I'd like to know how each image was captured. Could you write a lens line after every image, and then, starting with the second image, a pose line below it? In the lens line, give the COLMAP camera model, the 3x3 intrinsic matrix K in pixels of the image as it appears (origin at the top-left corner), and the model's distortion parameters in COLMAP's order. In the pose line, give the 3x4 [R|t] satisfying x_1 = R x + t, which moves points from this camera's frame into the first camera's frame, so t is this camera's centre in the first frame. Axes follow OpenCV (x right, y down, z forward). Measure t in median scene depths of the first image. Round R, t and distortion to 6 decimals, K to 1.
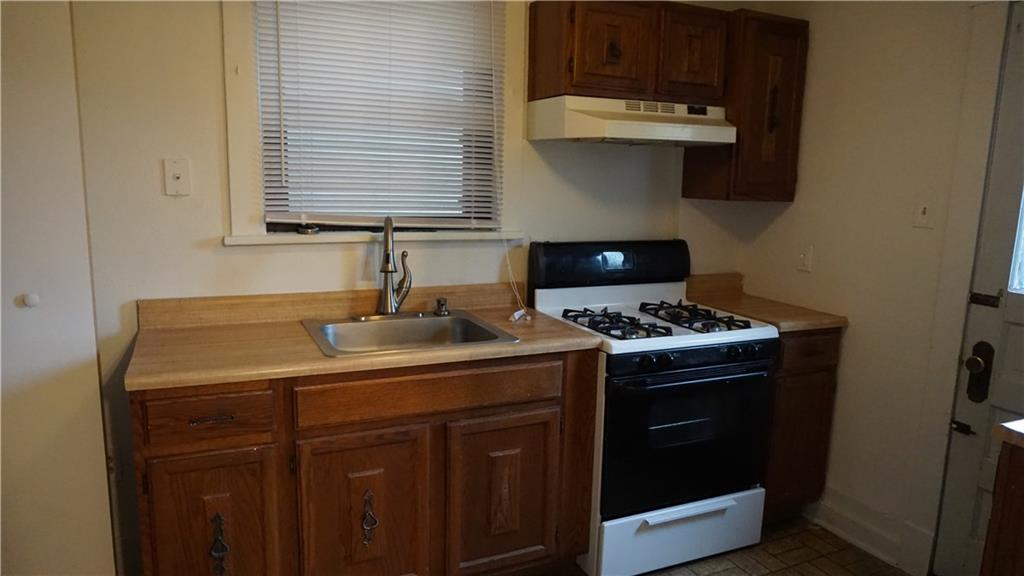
lens RADIAL K [[668.5, 0, 512.0], [0, 668.5, 288.0], [0, 0, 1]] dist [-0.004882, -0.000750]
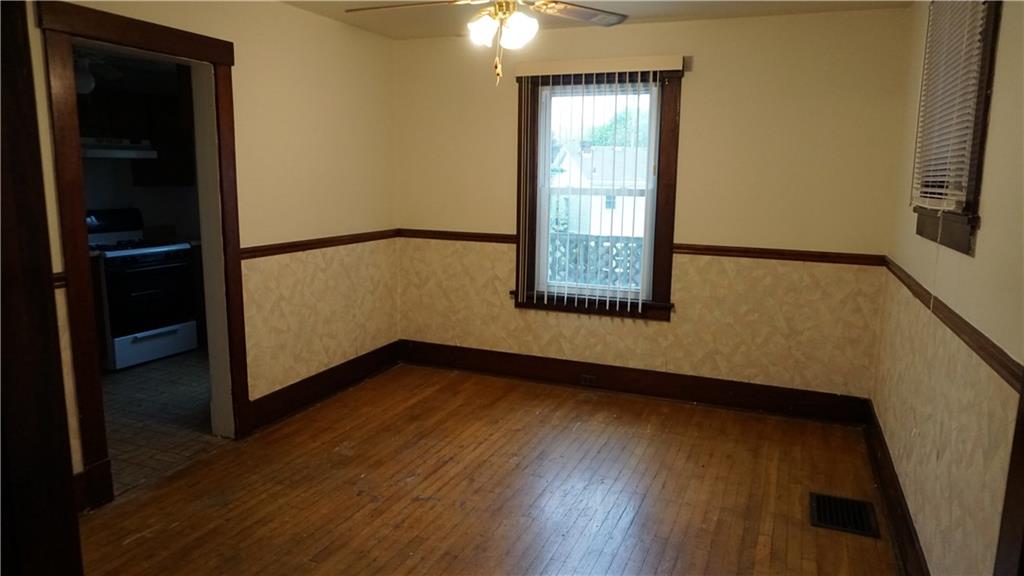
lens RADIAL K [[668.5, 0, 512.0], [0, 668.5, 288.0], [0, 0, 1]] dist [-0.004882, -0.000750]
pose [[0.739023, -0.127916, 0.661424, -0.381078], [0.114992, 0.991351, 0.063239, 0.245770], [-0.663793, 0.029323, 0.747341, -1.758967]]
